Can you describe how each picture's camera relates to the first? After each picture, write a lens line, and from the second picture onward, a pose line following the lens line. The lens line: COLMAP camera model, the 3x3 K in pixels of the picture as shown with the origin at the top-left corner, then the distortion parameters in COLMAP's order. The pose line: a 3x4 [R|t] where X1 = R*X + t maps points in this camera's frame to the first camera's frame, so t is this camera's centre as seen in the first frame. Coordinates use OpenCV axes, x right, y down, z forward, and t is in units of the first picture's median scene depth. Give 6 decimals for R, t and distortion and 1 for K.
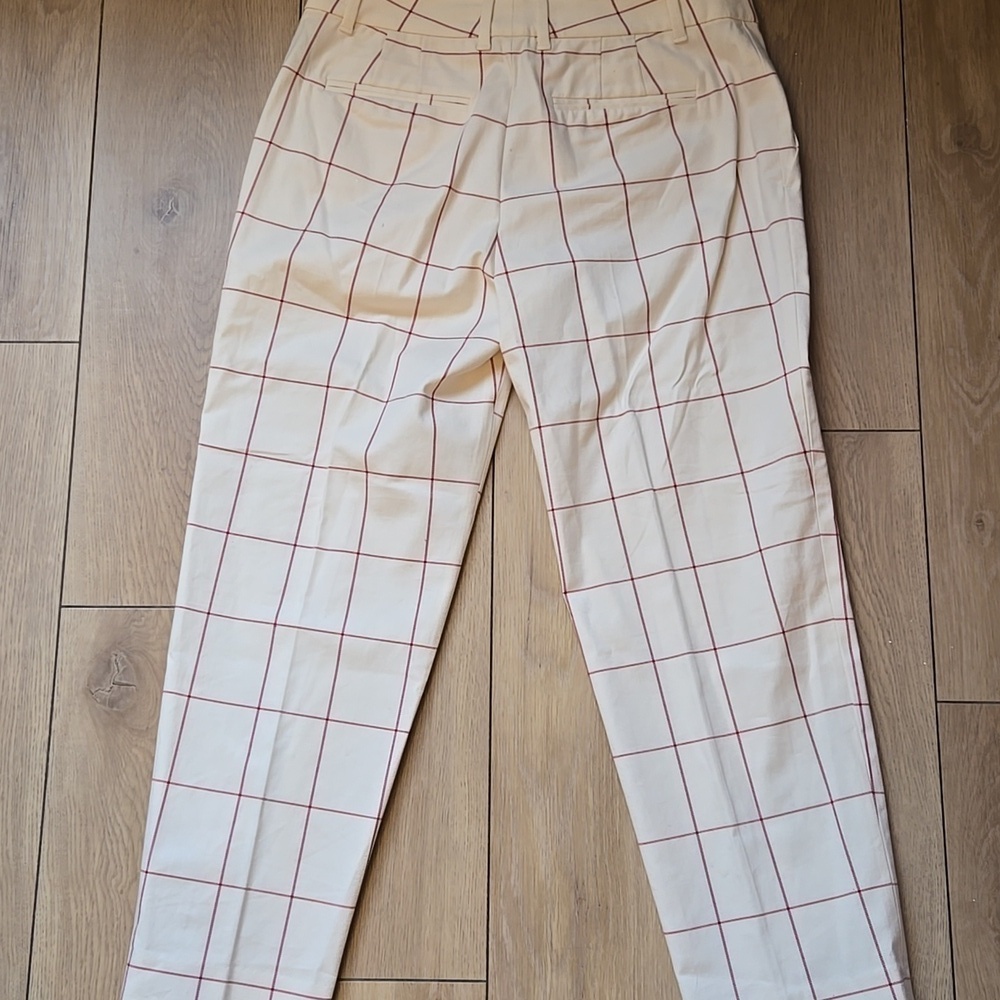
lens RADIAL K [[1449.3, 0, 498.5], [0, 1449.3, 466.5], [0, 0, 1]] dist [0.125618, -0.328620]
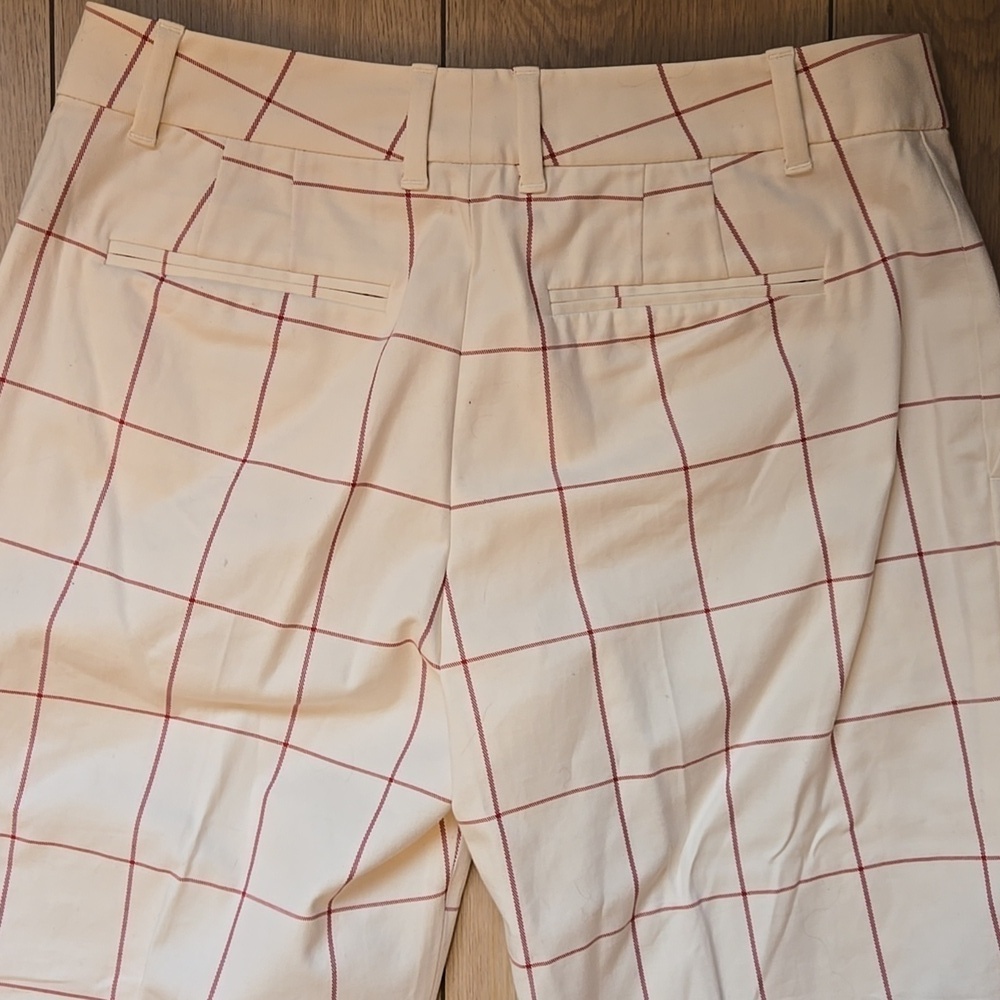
lens RADIAL K [[1449.3, 0, 498.5], [0, 1449.3, 466.5], [0, 0, 1]] dist [0.125618, -0.328620]
pose [[0.999391, -0.010325, 0.033318, 0.001235], [0.002204, 0.971968, 0.235102, -0.314879], [-0.034812, -0.234886, 0.971399, 0.487738]]
